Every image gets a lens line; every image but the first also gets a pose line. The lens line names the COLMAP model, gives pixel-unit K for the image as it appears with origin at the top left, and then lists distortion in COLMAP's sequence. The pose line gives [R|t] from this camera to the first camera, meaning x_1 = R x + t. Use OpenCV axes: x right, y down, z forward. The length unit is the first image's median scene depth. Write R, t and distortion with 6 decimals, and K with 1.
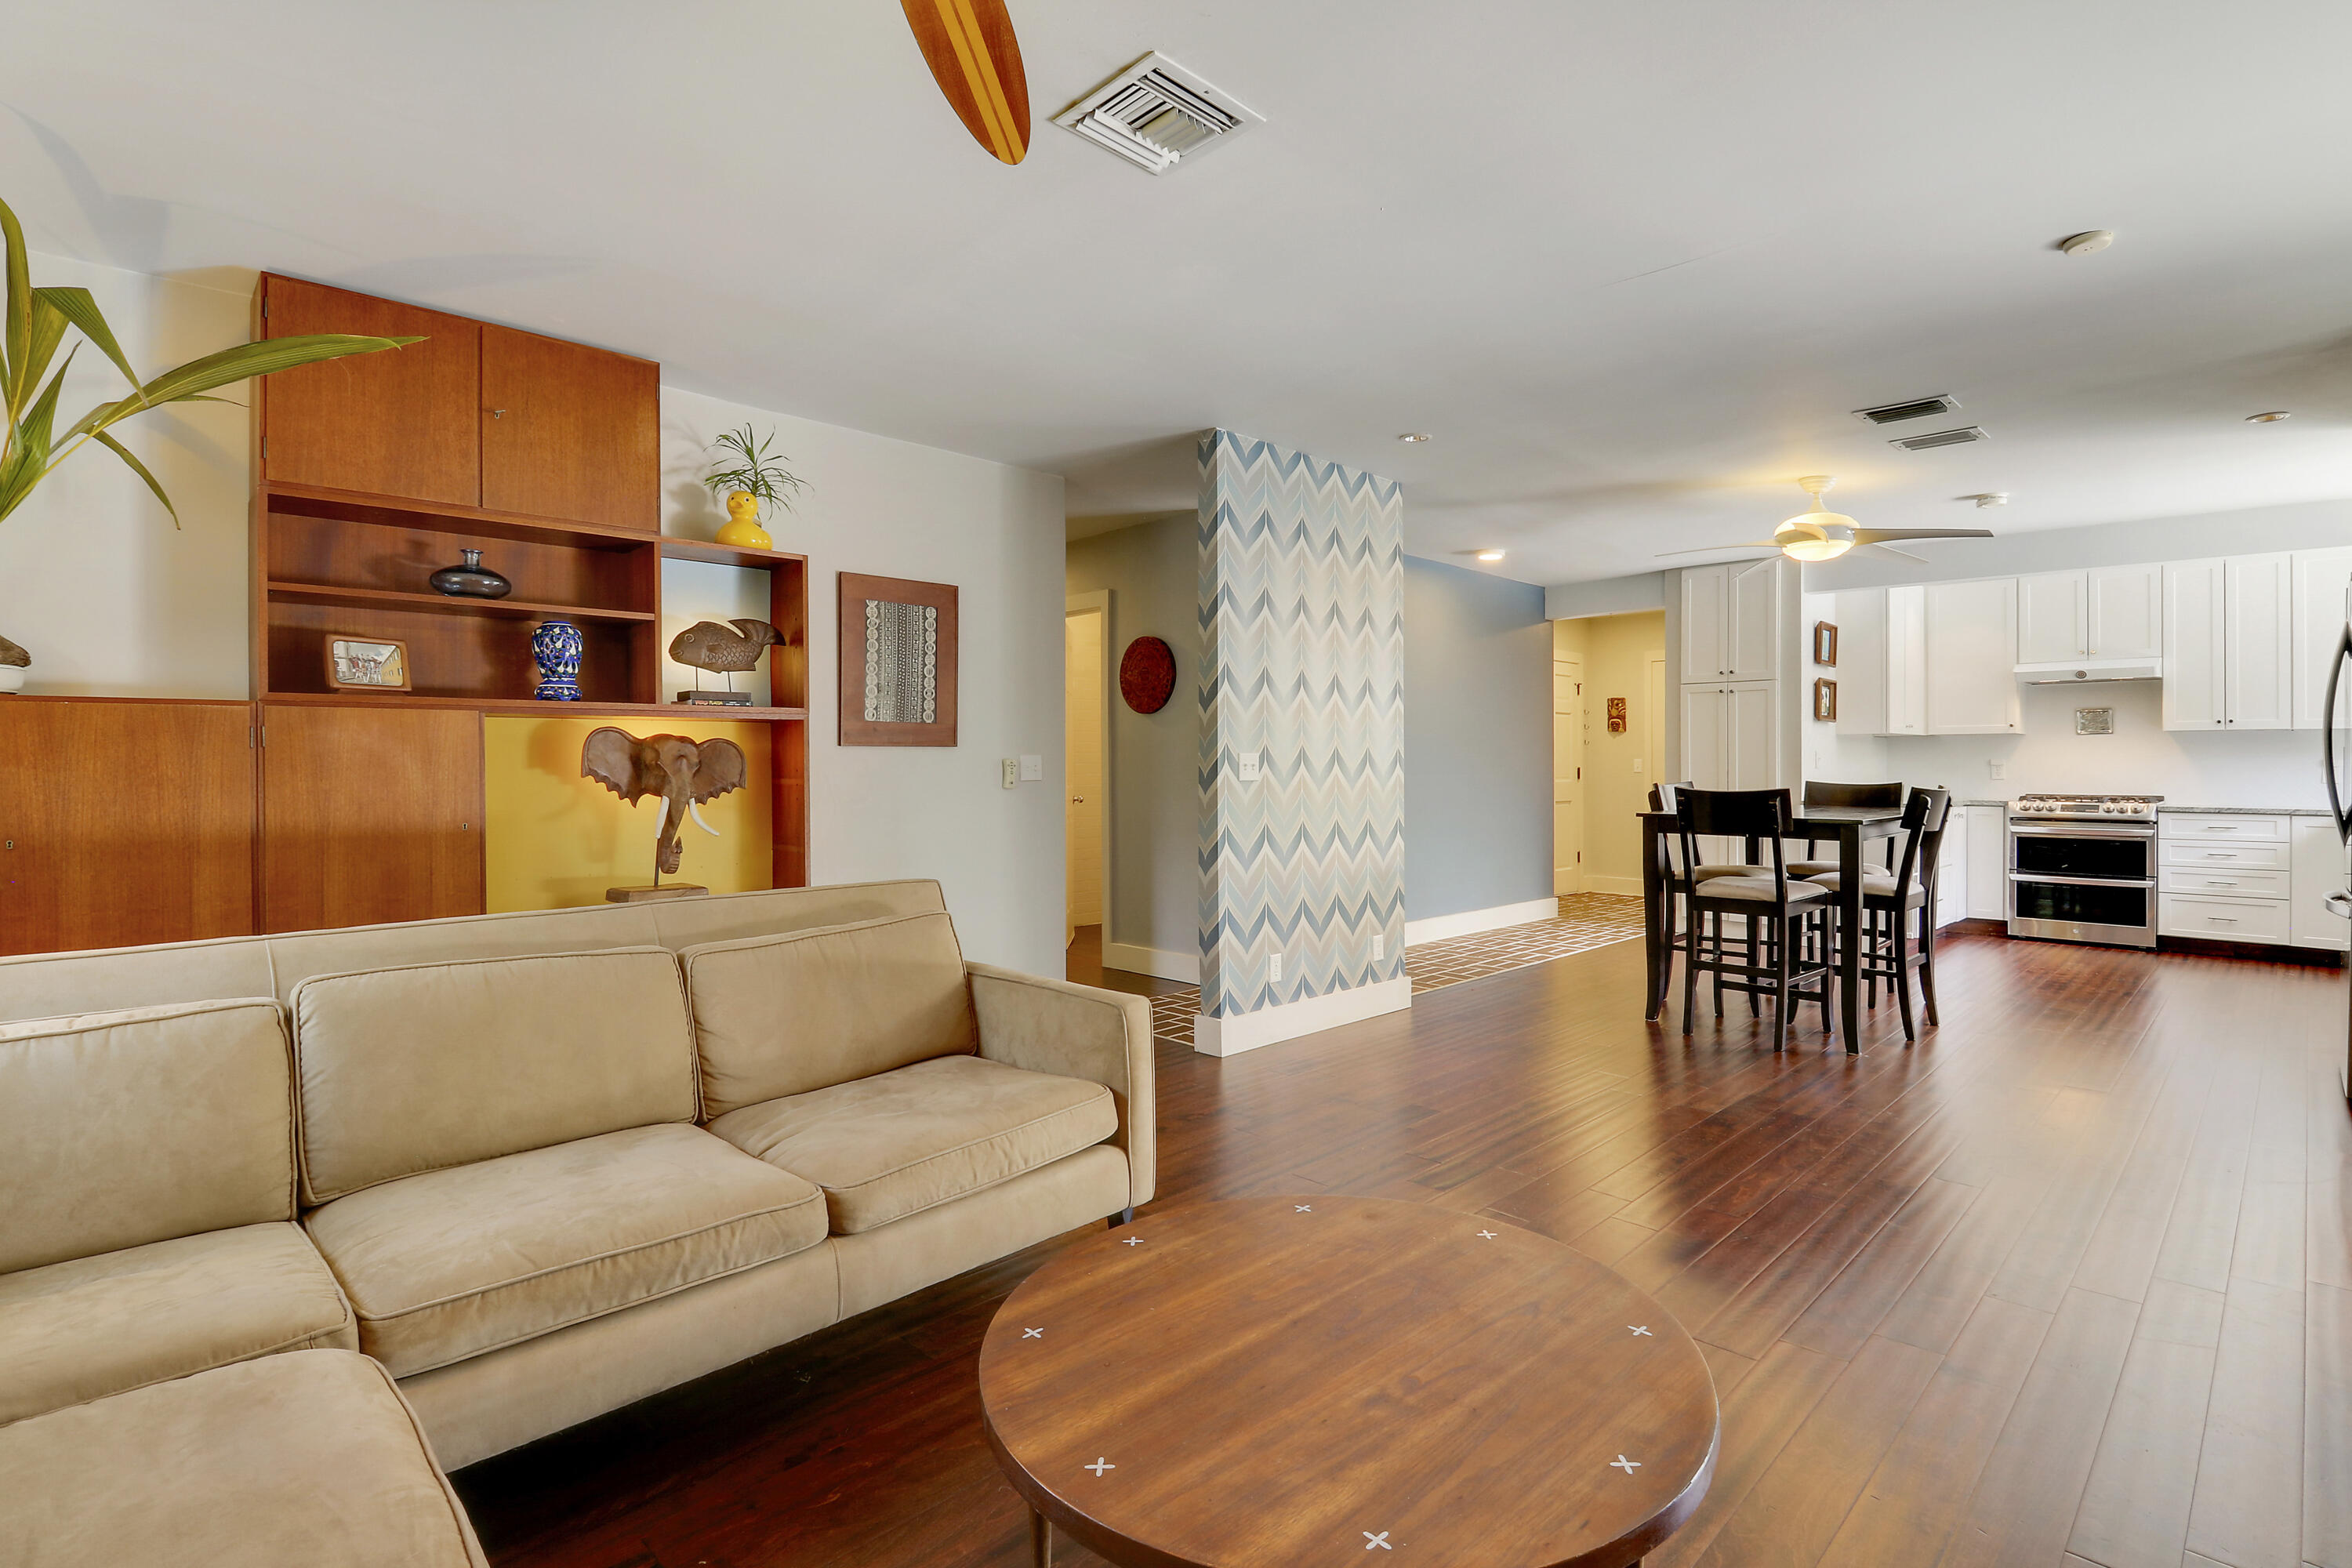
lens RADIAL K [[1100.9, 0, 1236.5], [0, 1100.9, 764.0], [0, 0, 1]] dist [0.003497, -0.010644]
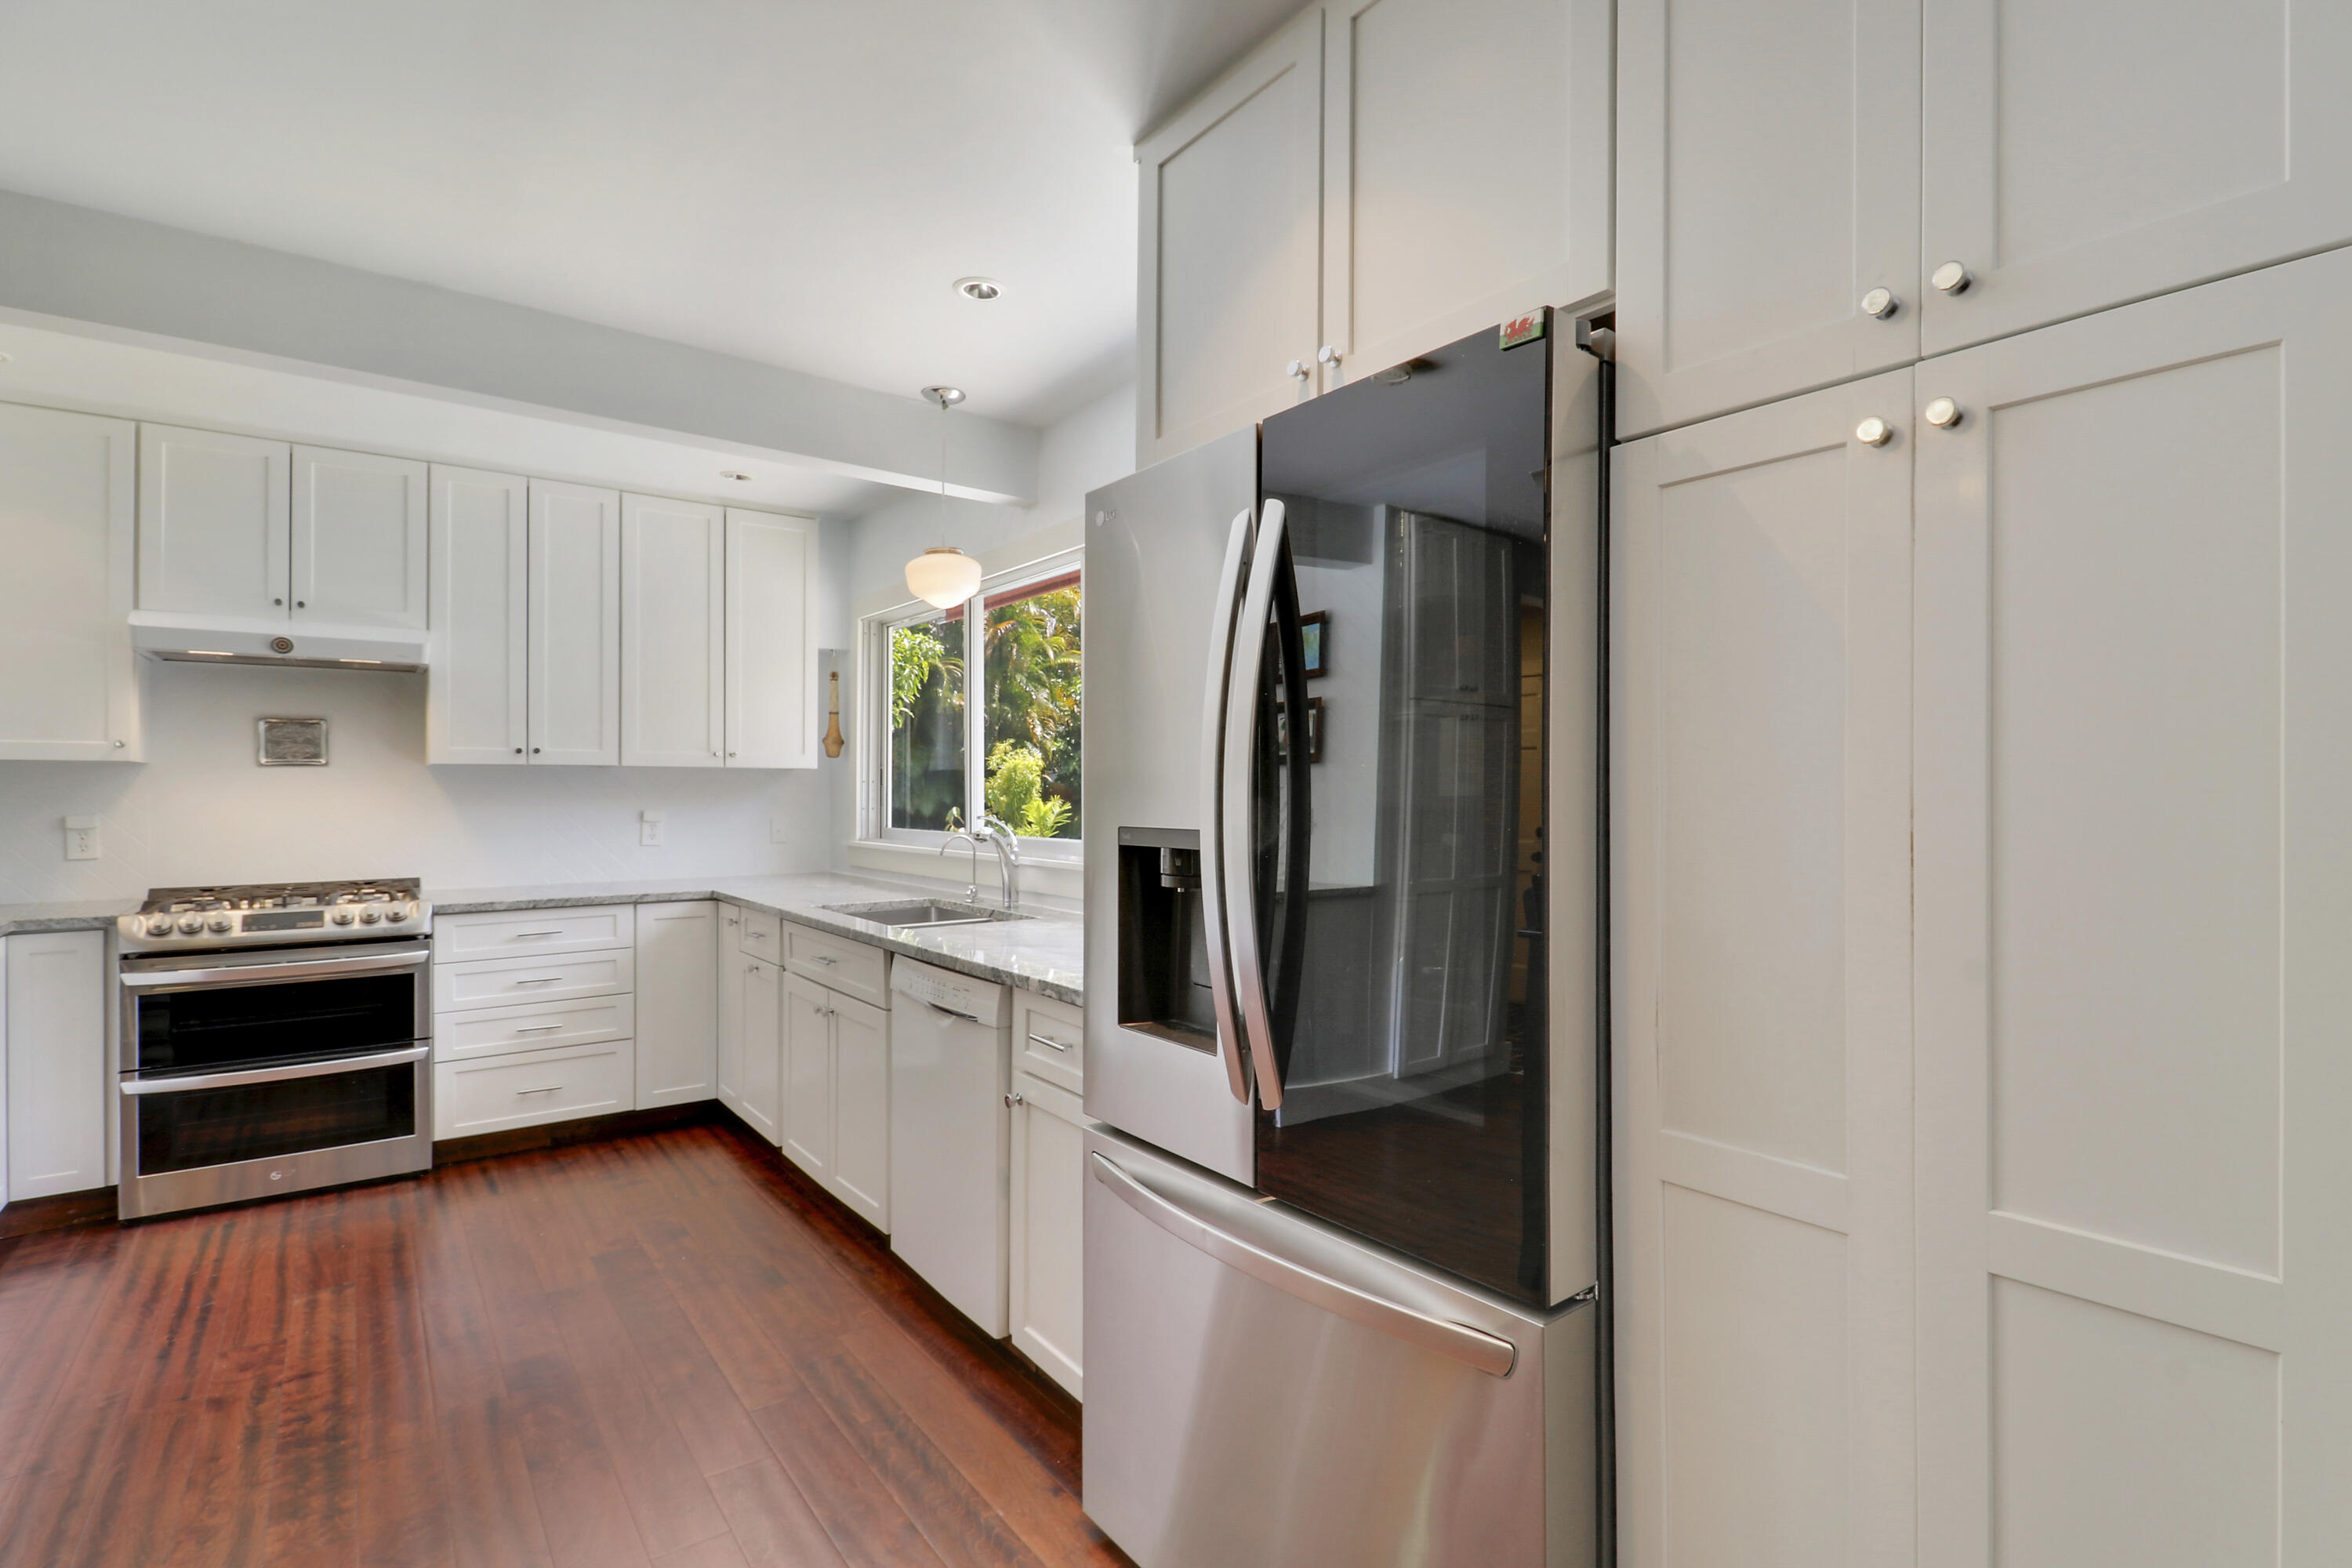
lens RADIAL K [[1100.9, 0, 1173.2], [0, 1100.9, 783.1], [0, 0, 1]] dist [0.003497, -0.010644]
pose [[0.155465, 0.002595, 0.987838, 0.366240], [0.000336, 0.999996, -0.002680, -0.018956], [-0.987841, 0.000748, 0.155463, 0.561122]]
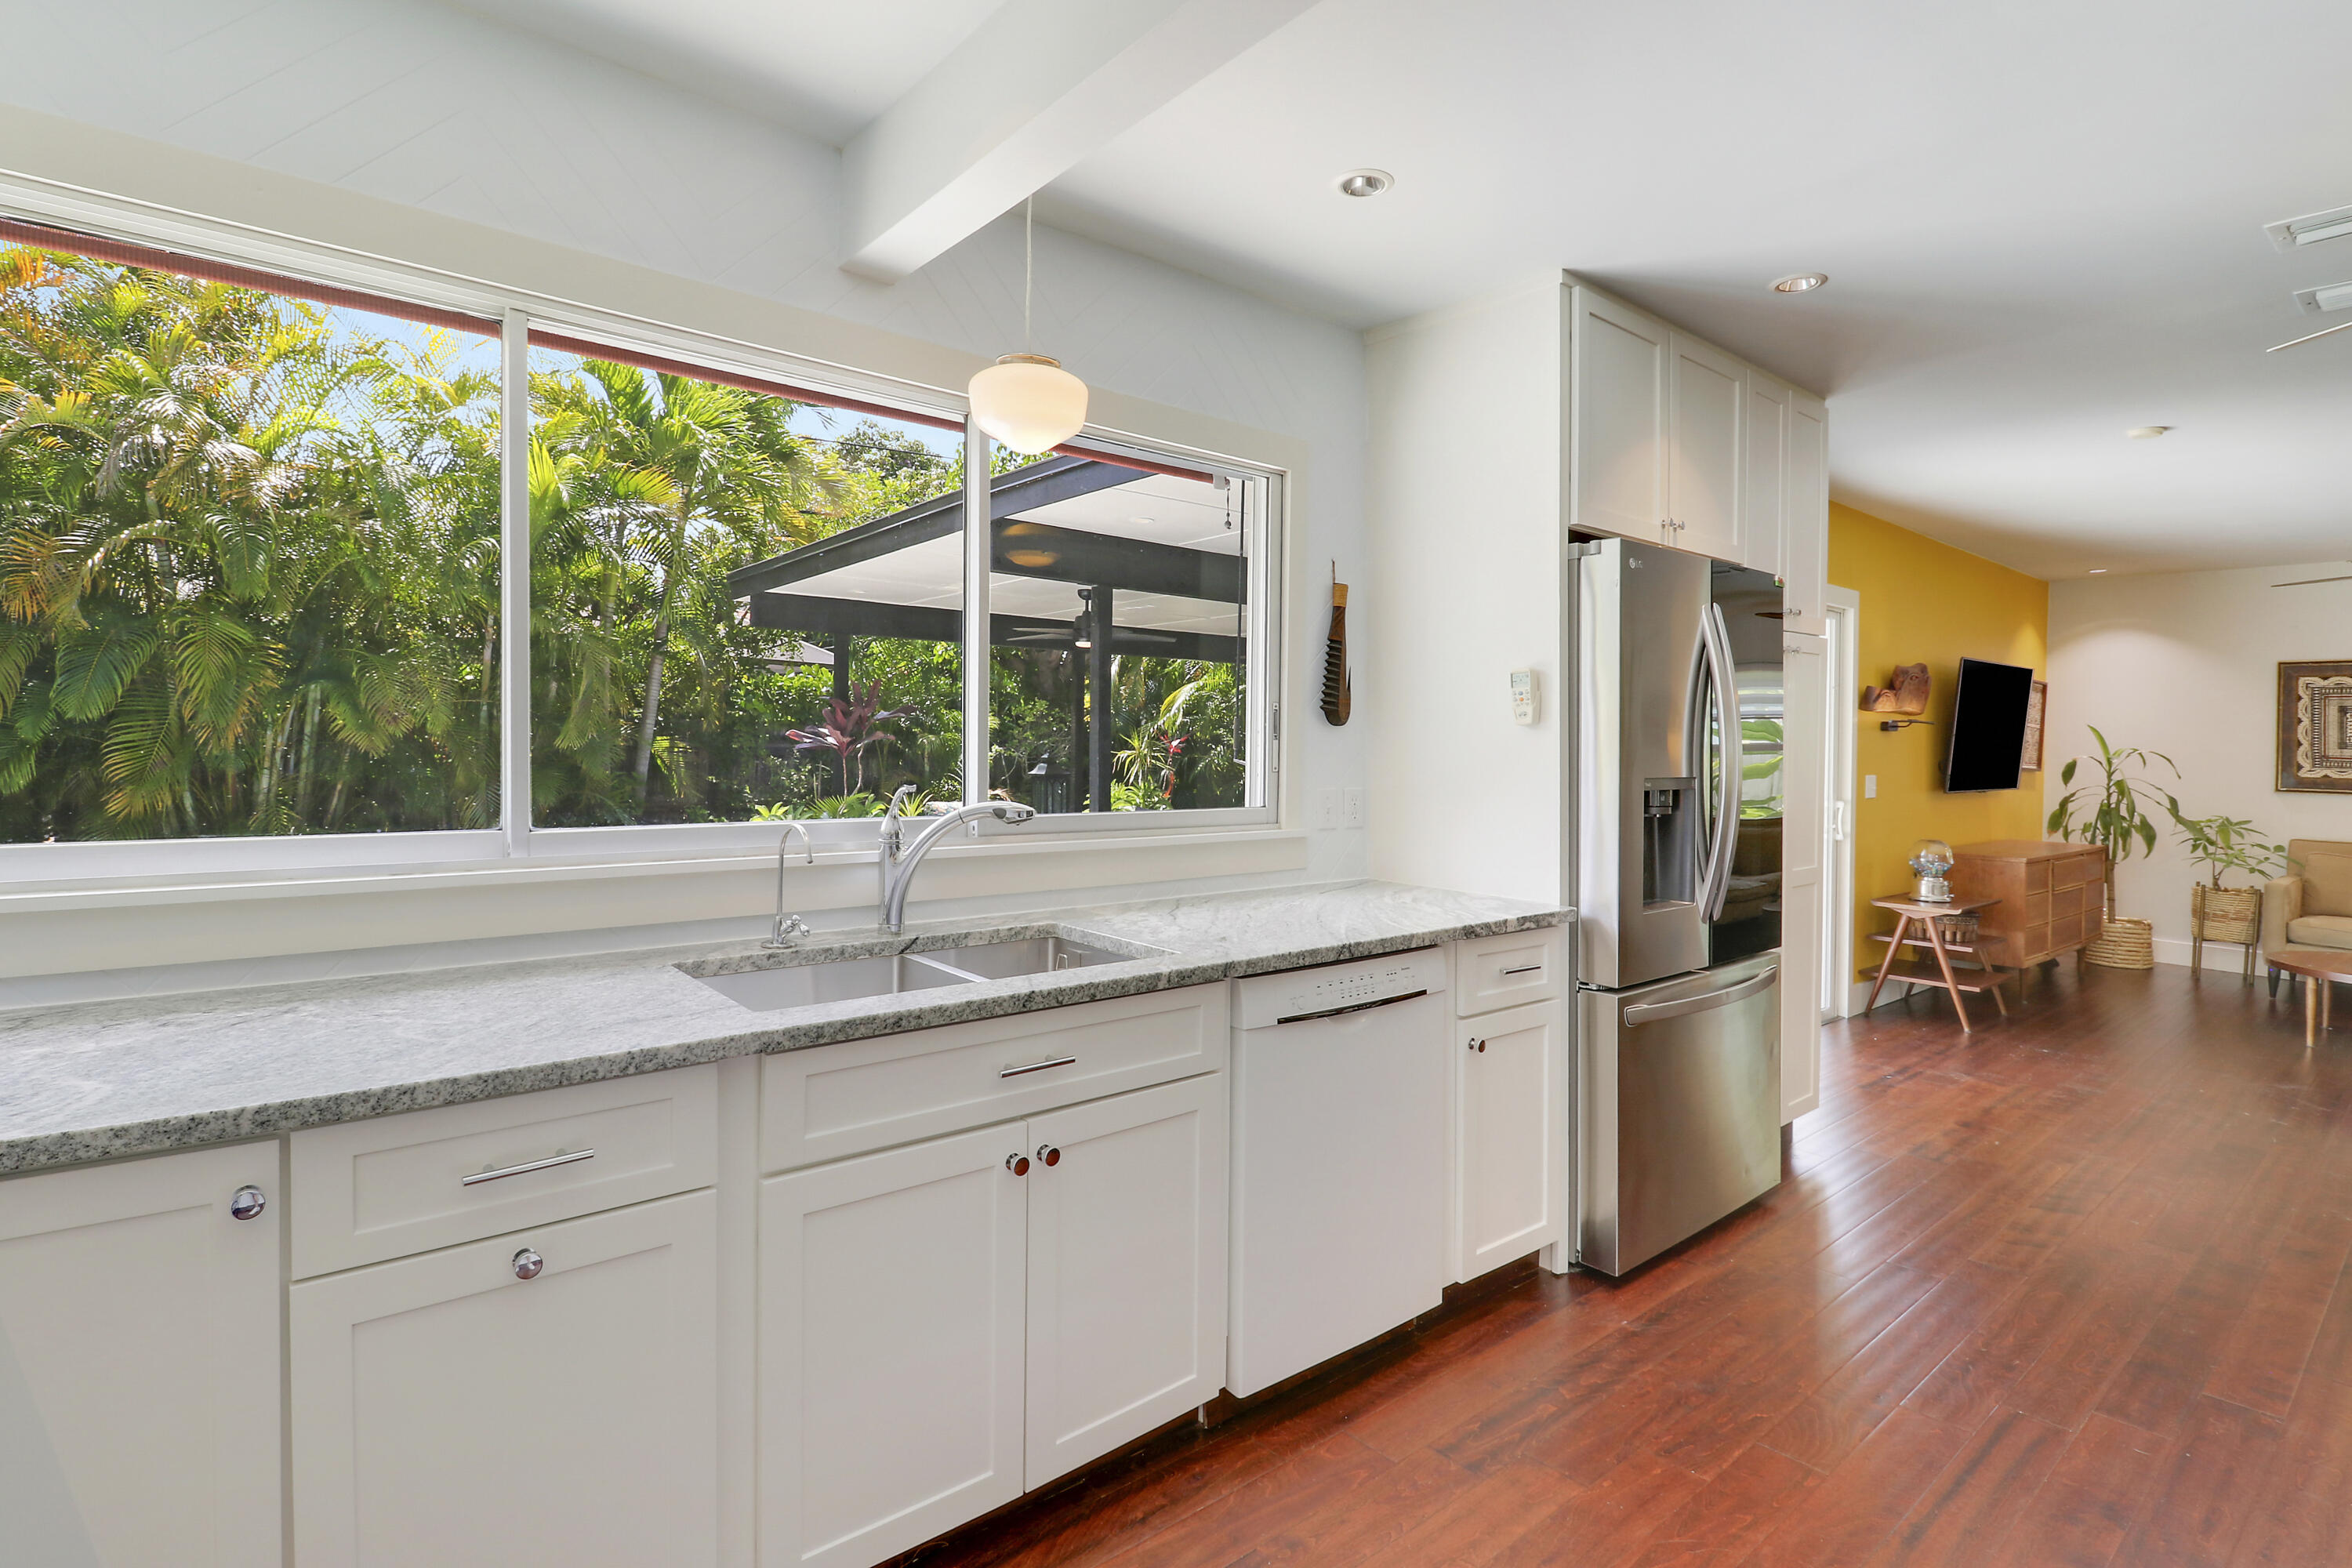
lens RADIAL K [[1168.1, 0, 1155.5], [0, 1168.1, 731.3], [0, 0, 1]] dist [-0.005039, -0.007875]
pose [[-0.994753, -0.018814, 0.100565, 0.759830], [-0.019802, 0.999765, -0.008832, -0.018727], [-0.100375, -0.010777, -0.994891, 1.048680]]
